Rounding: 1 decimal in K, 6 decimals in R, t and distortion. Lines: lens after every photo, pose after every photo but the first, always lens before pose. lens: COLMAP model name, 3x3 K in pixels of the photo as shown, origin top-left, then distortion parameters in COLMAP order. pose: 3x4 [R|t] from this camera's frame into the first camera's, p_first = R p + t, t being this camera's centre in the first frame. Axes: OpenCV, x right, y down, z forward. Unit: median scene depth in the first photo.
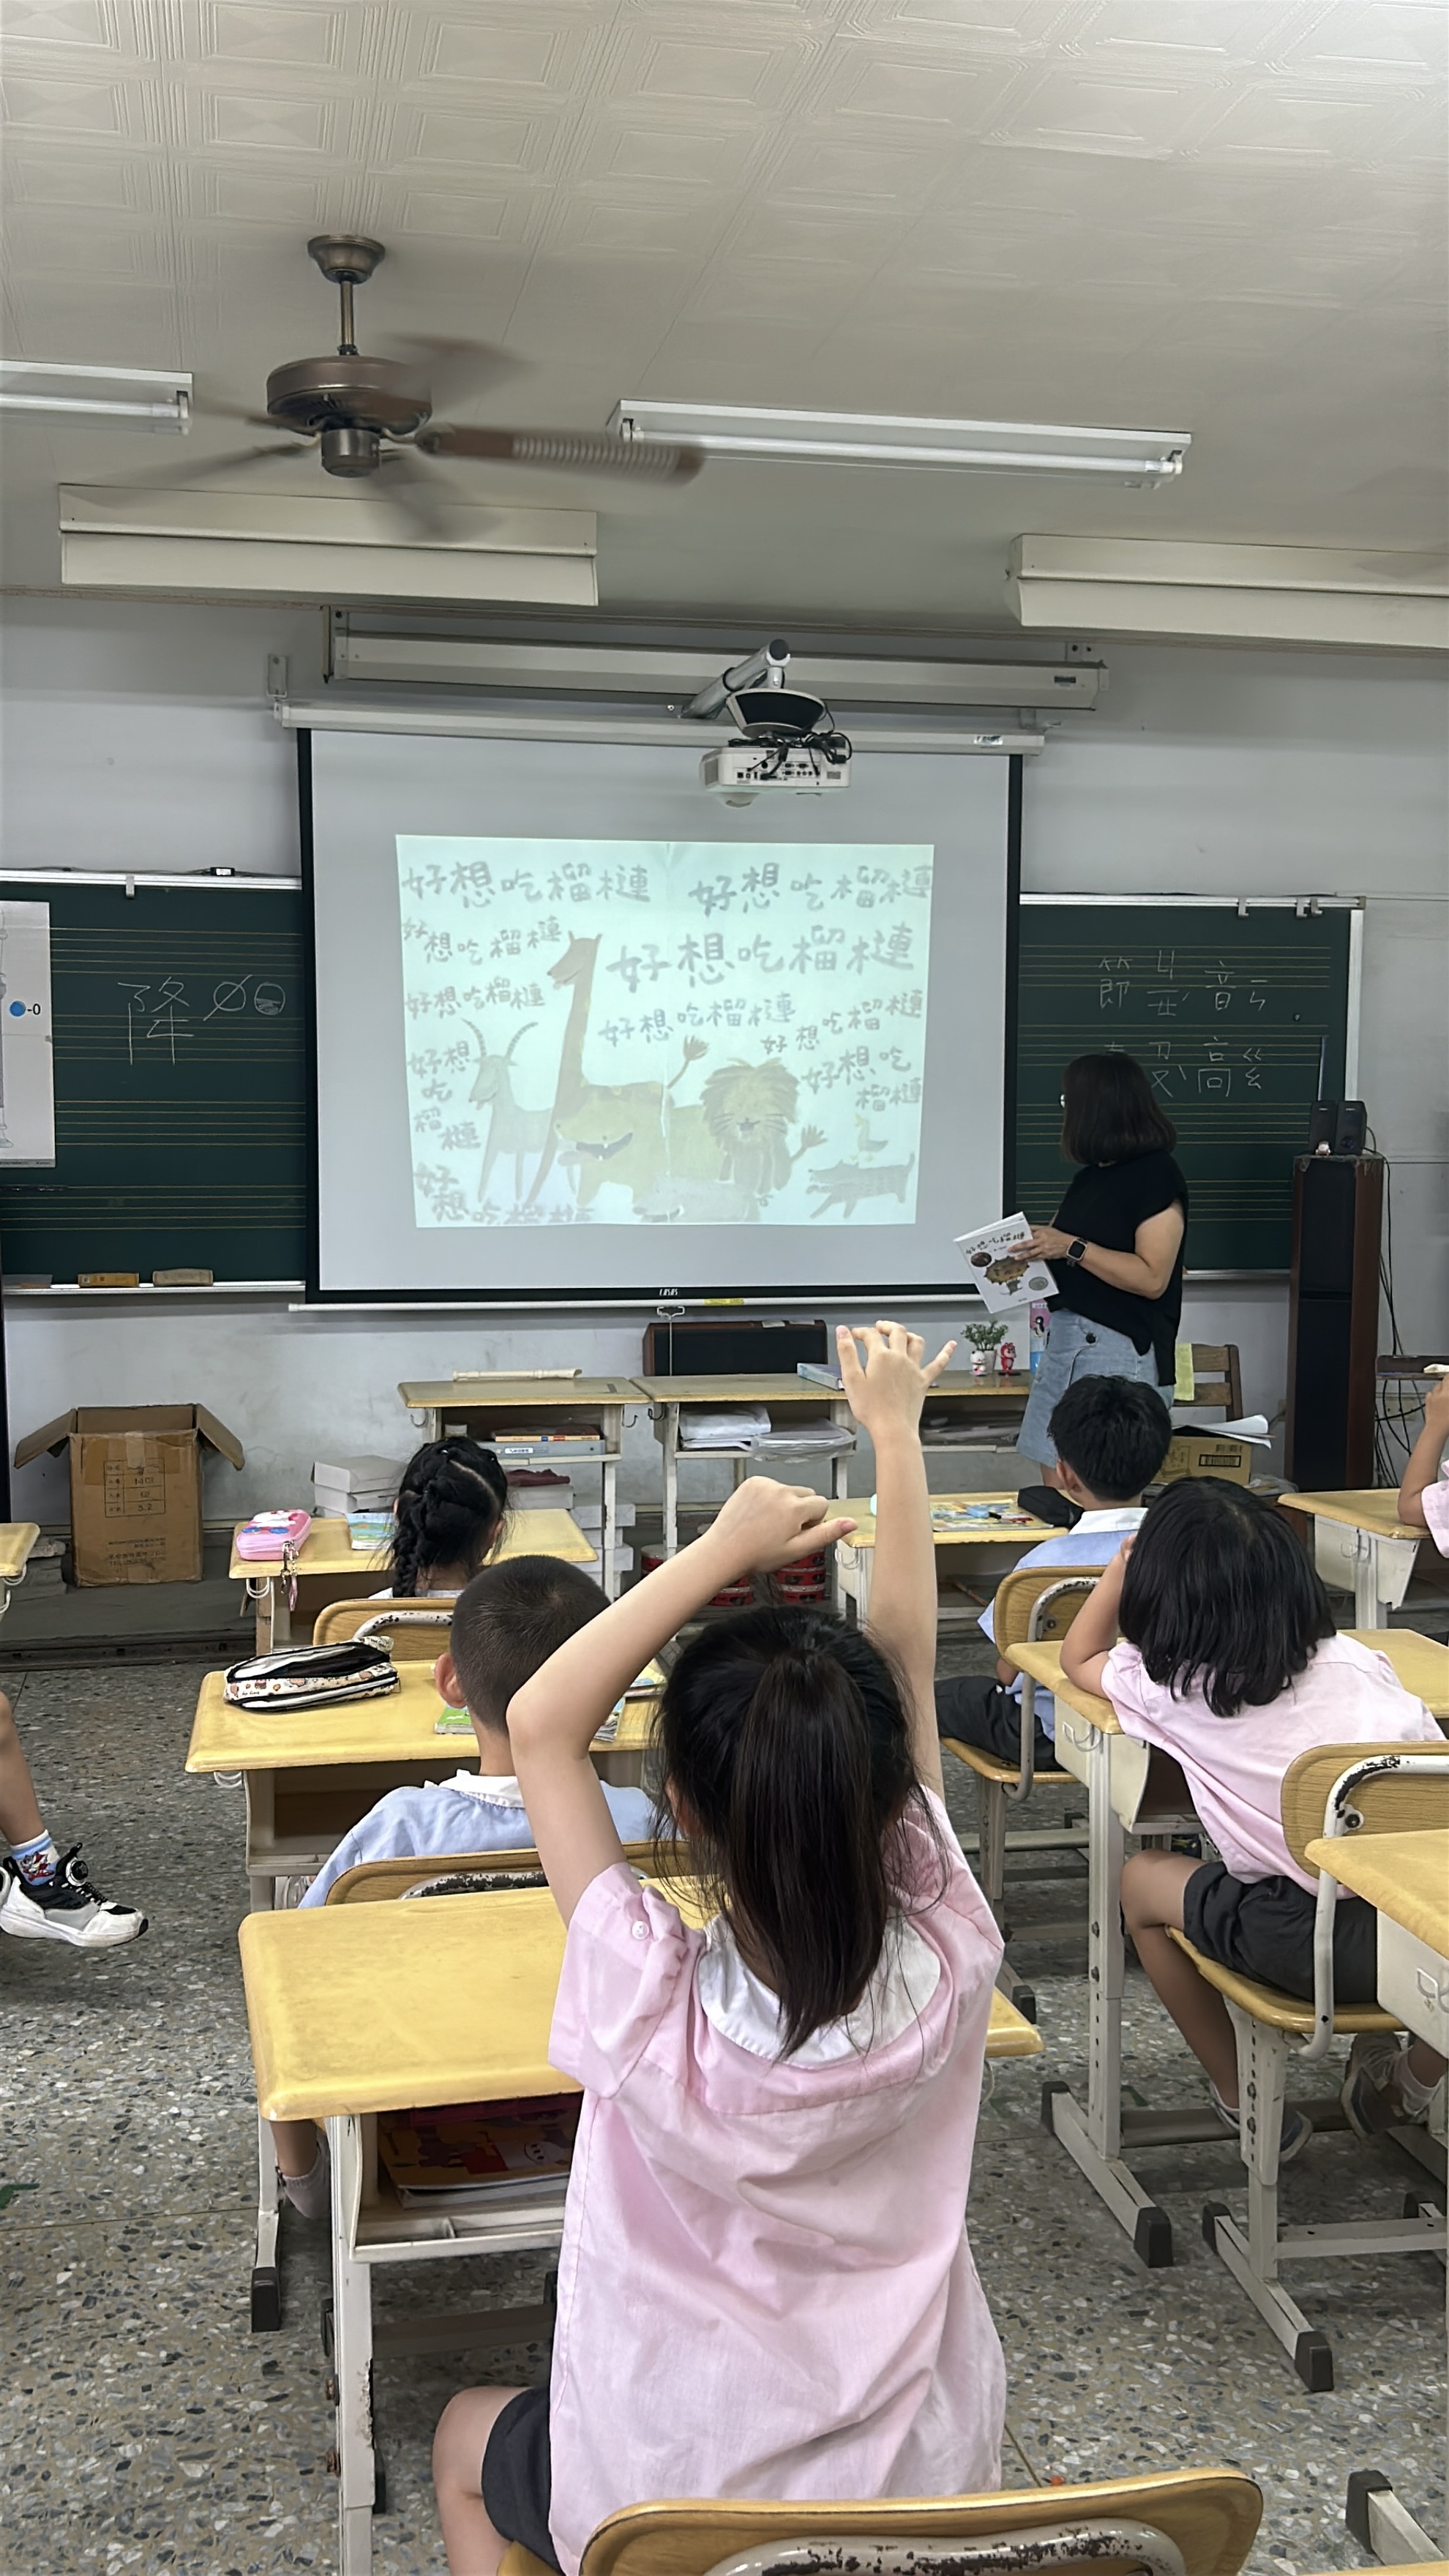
lens RADIAL K [[2394.0, 0, 724.5], [0, 2394.0, 1288.0], [0, 0, 1]] dist [0.078030, -0.008145]
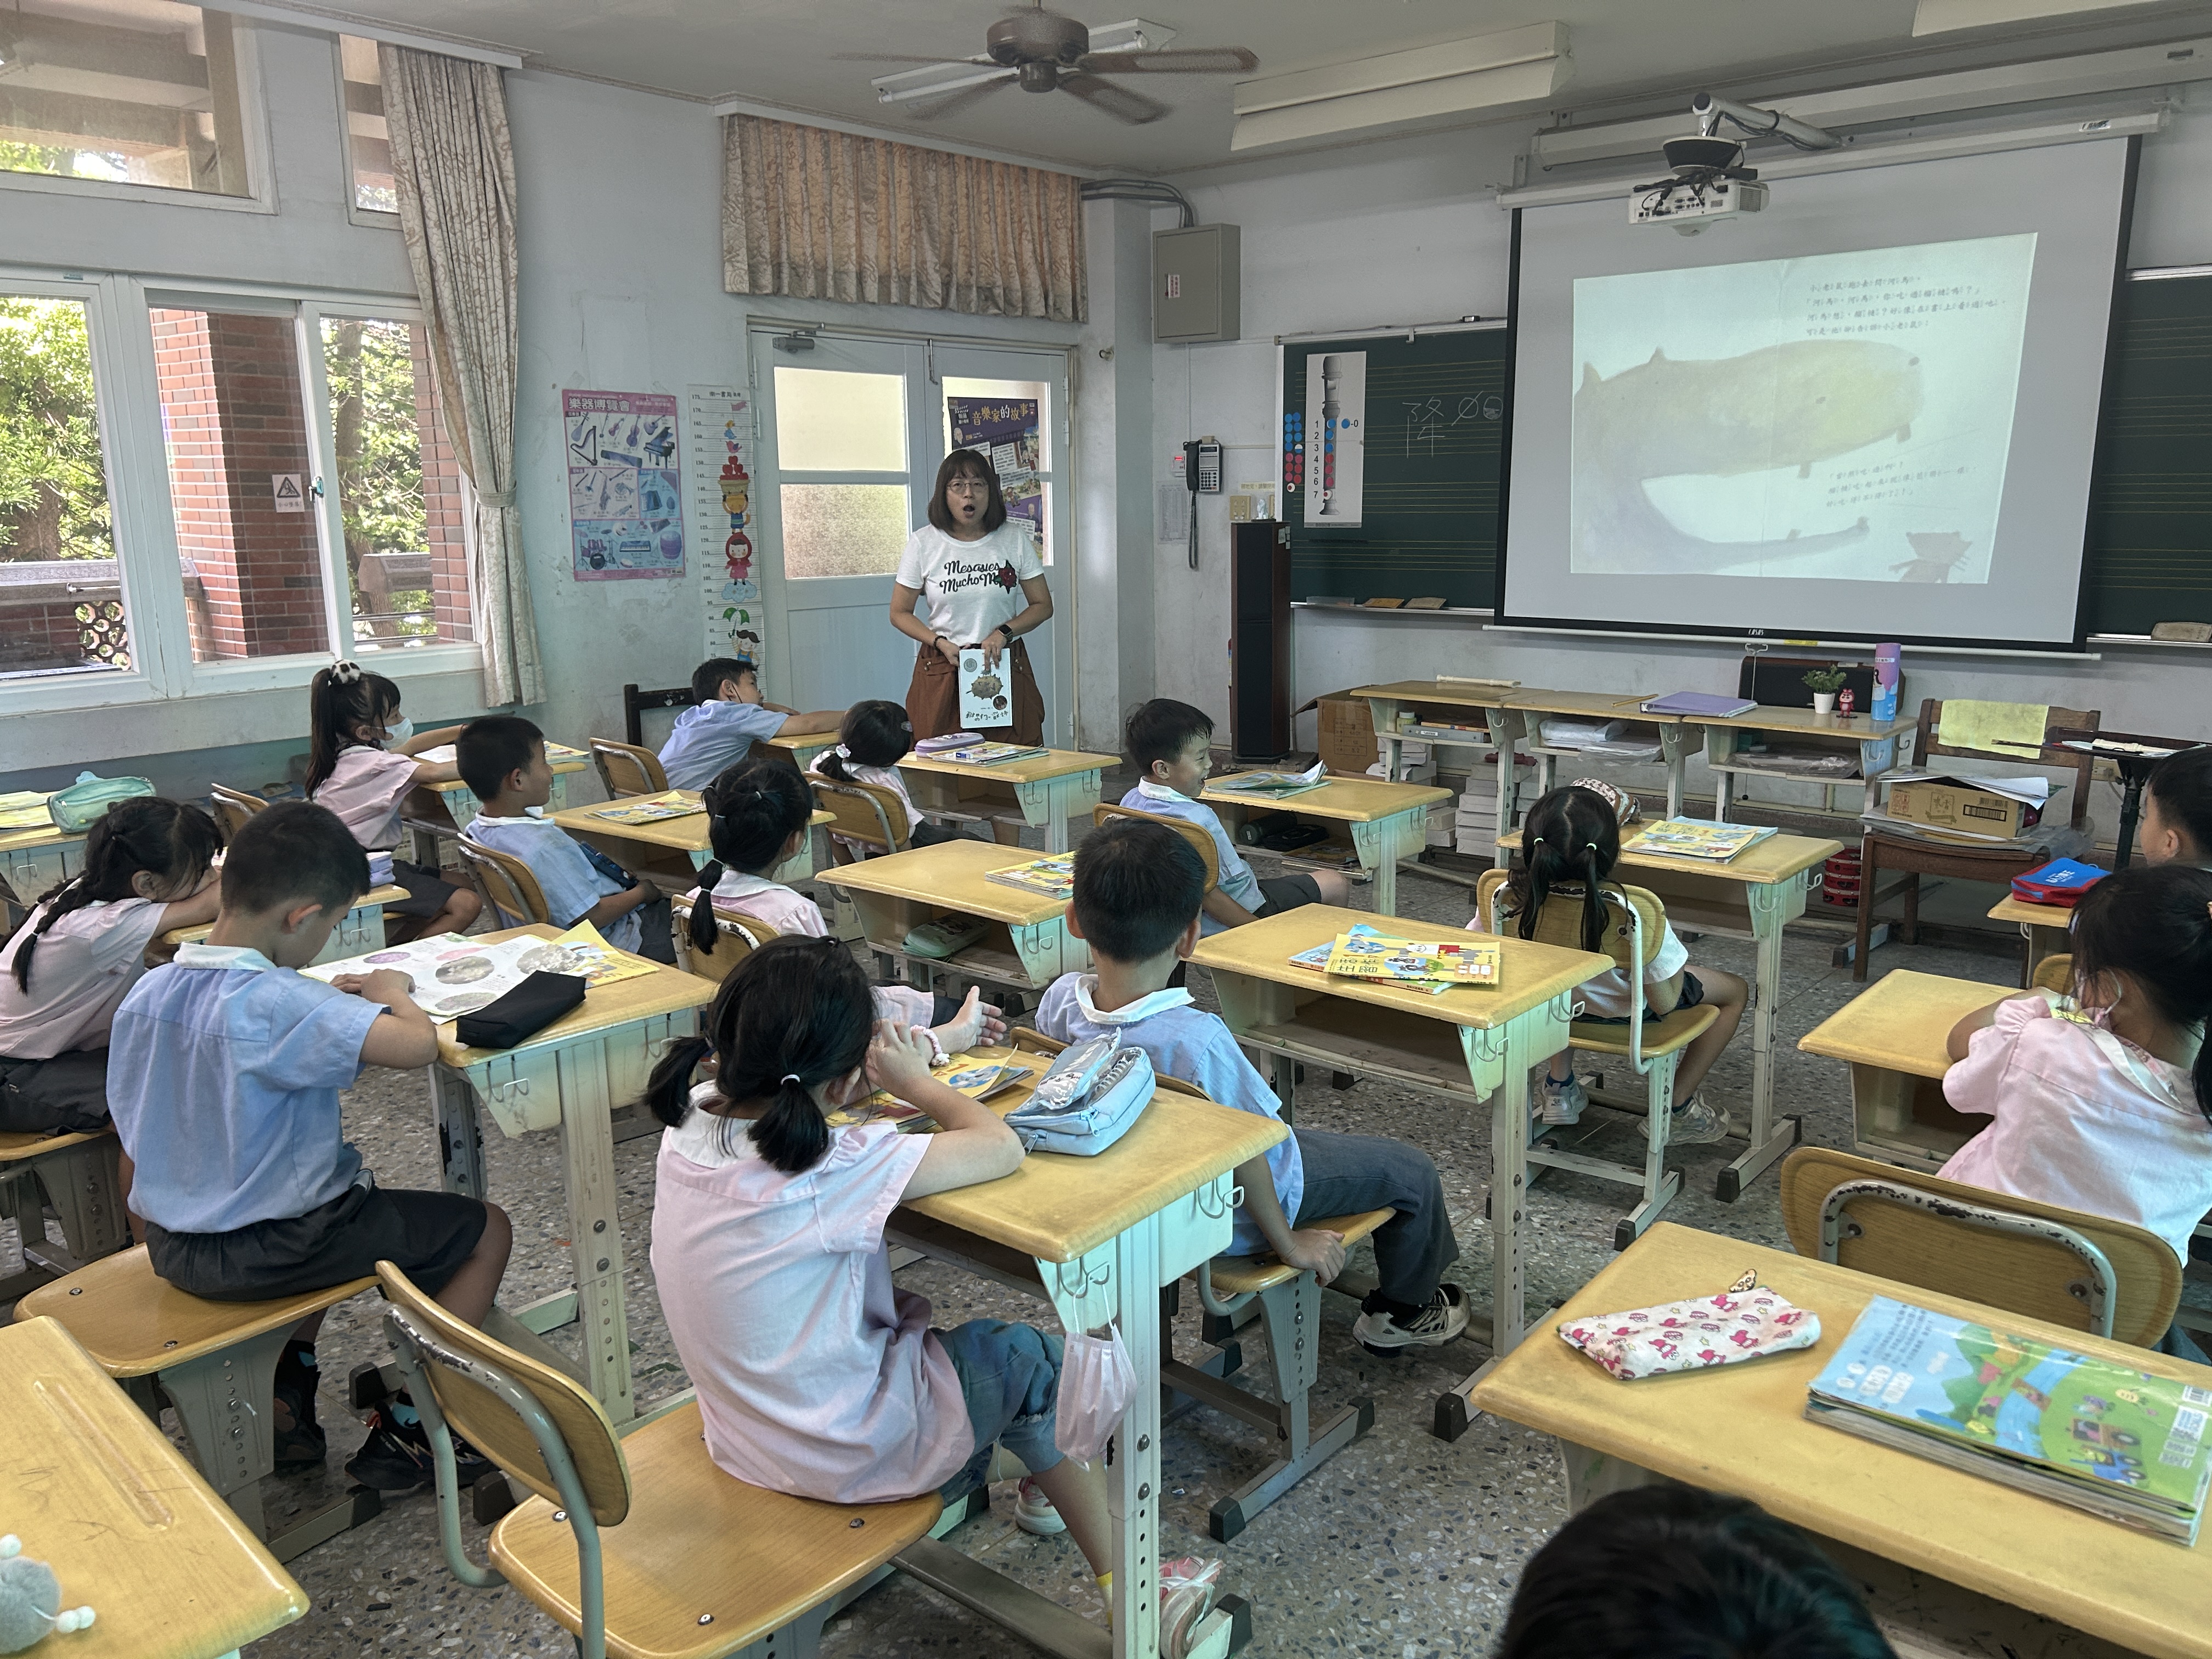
lens RADIAL K [[1708.1, 0, 1117.0], [0, 1708.1, 836.6], [0, 0, 1]] dist [0.040565, -0.061830]
pose [[0.614214, 0.150702, -0.774616, 0.505036], [-0.045490, 0.986725, 0.155898, -0.018324], [0.787827, -0.060517, 0.612916, 0.188563]]
